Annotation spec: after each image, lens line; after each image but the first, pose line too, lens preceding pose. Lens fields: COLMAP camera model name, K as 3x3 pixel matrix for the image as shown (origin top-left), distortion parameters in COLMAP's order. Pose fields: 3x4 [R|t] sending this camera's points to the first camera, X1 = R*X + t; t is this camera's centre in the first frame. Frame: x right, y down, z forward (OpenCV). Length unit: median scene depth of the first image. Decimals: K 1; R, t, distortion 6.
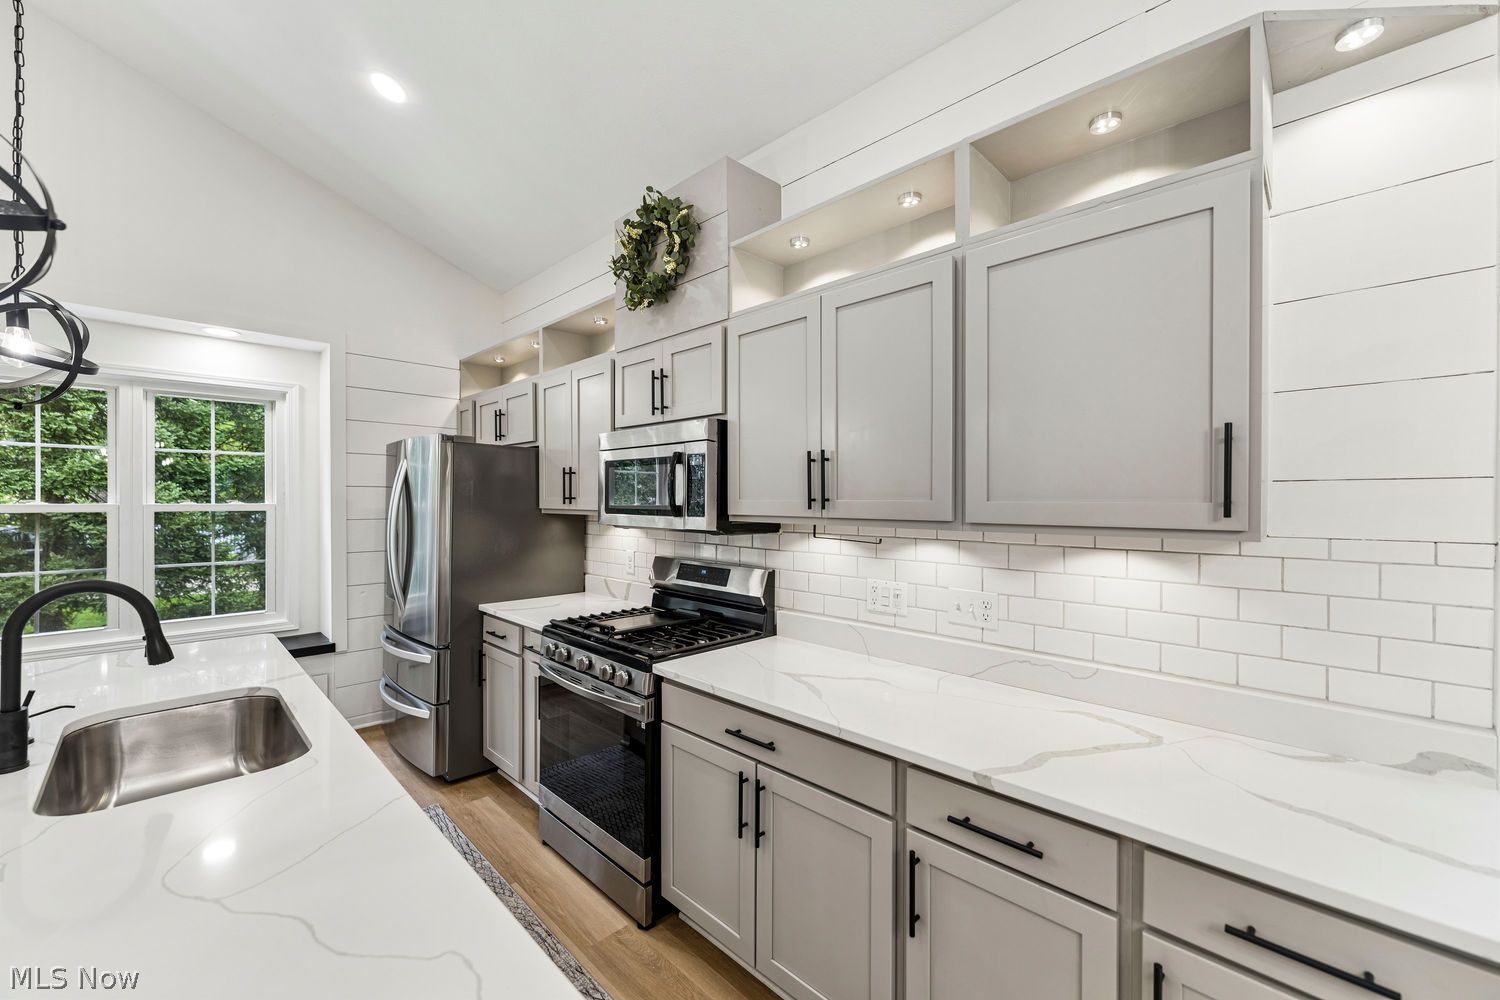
lens RADIAL K [[594.9, 0, 747.7], [0, 594.9, 499.1], [0, 0, 1]] dist [0.000015, -0.000760]
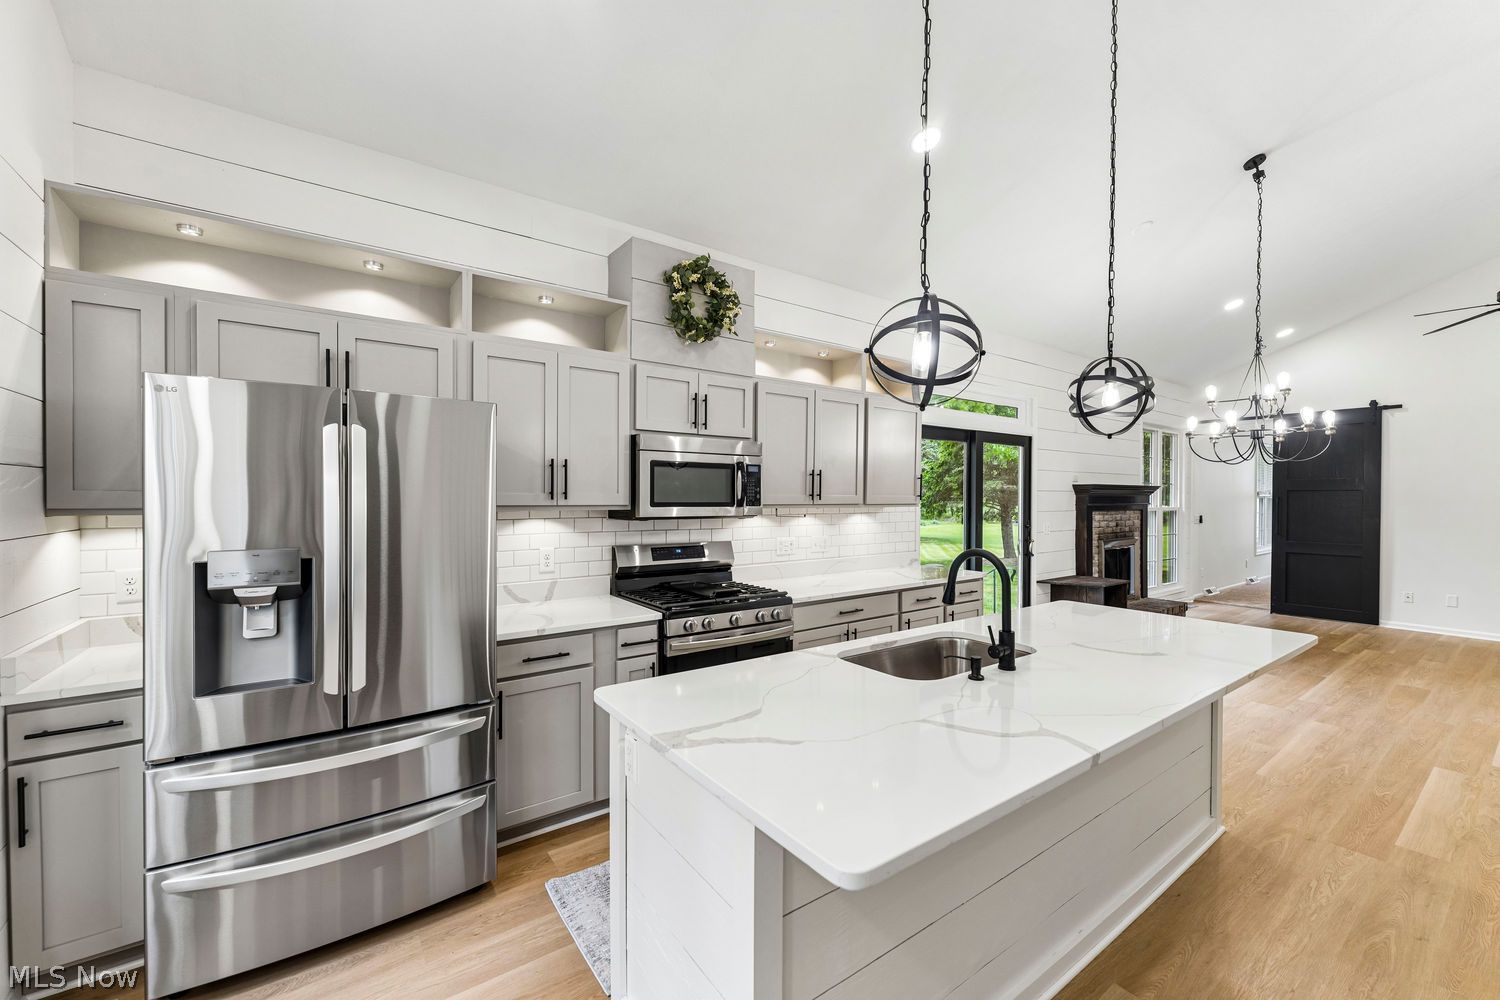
lens RADIAL K [[594.9, 0, 759.0], [0, 594.9, 499.3], [0, 0, 1]] dist [0.000015, -0.000760]
pose [[0.154879, -0.005378, 0.987919, -1.612834], [-0.001054, 0.999984, 0.005609, 0.004531], [-0.987933, -0.001910, 0.154870, 0.775834]]
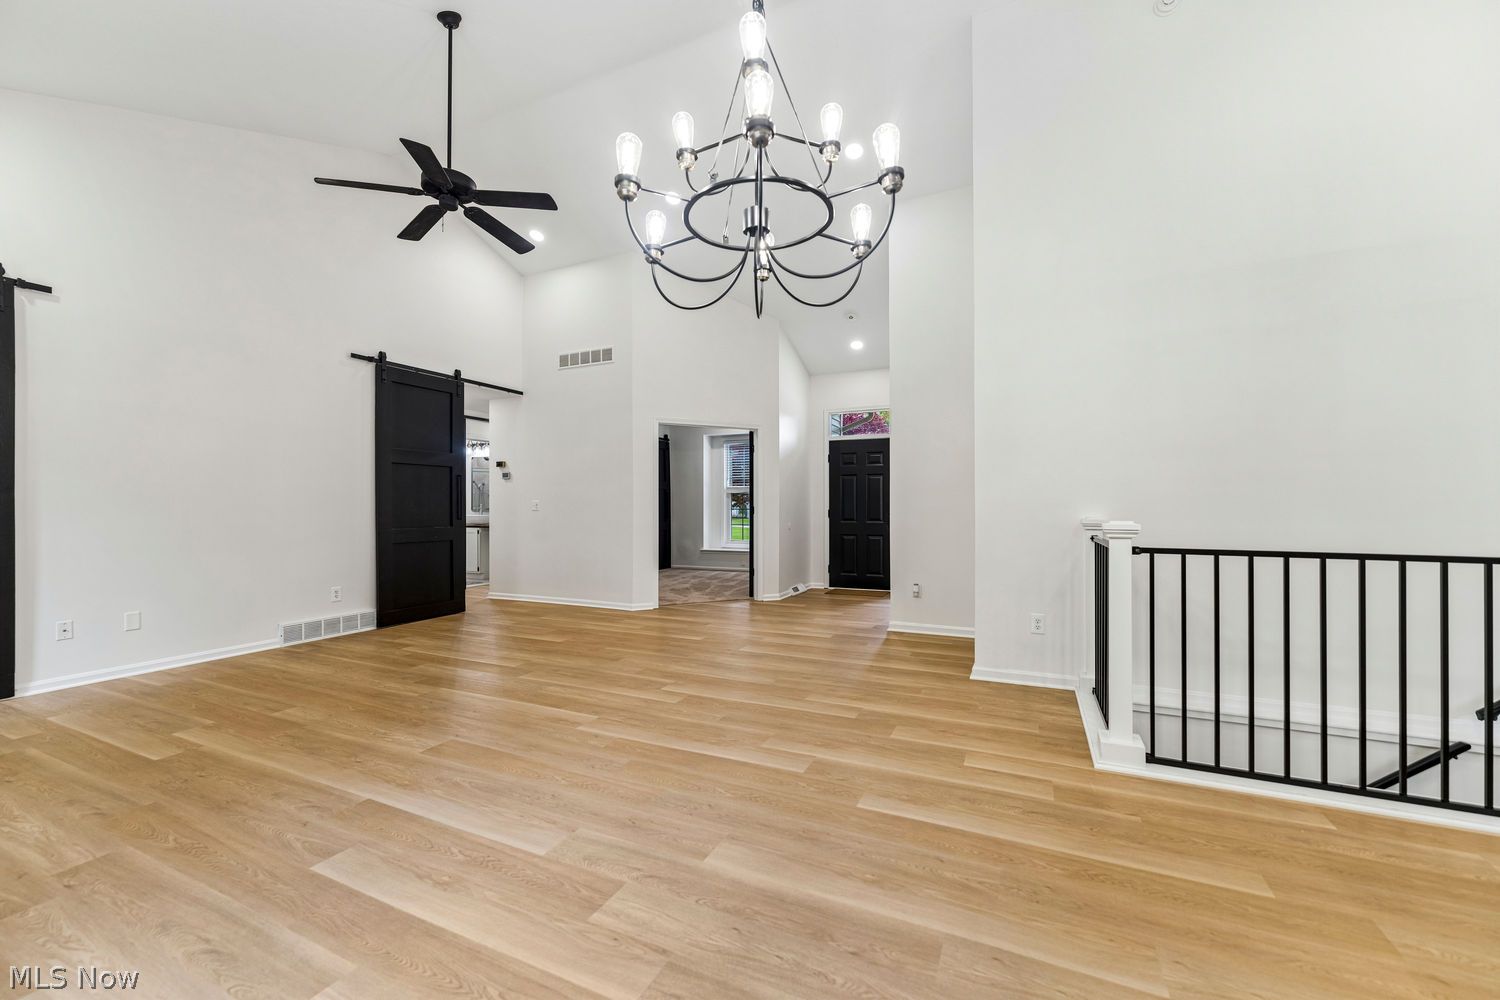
lens RADIAL K [[594.9, 0, 744.9], [0, 594.9, 507.6], [0, 0, 1]] dist [0.000015, -0.000760]
pose [[-0.943287, -0.000299, -0.331979, 0.637563], [-0.000754, 0.999999, 0.001240, 0.159412], [0.331978, 0.001420, -0.943286, 0.244059]]
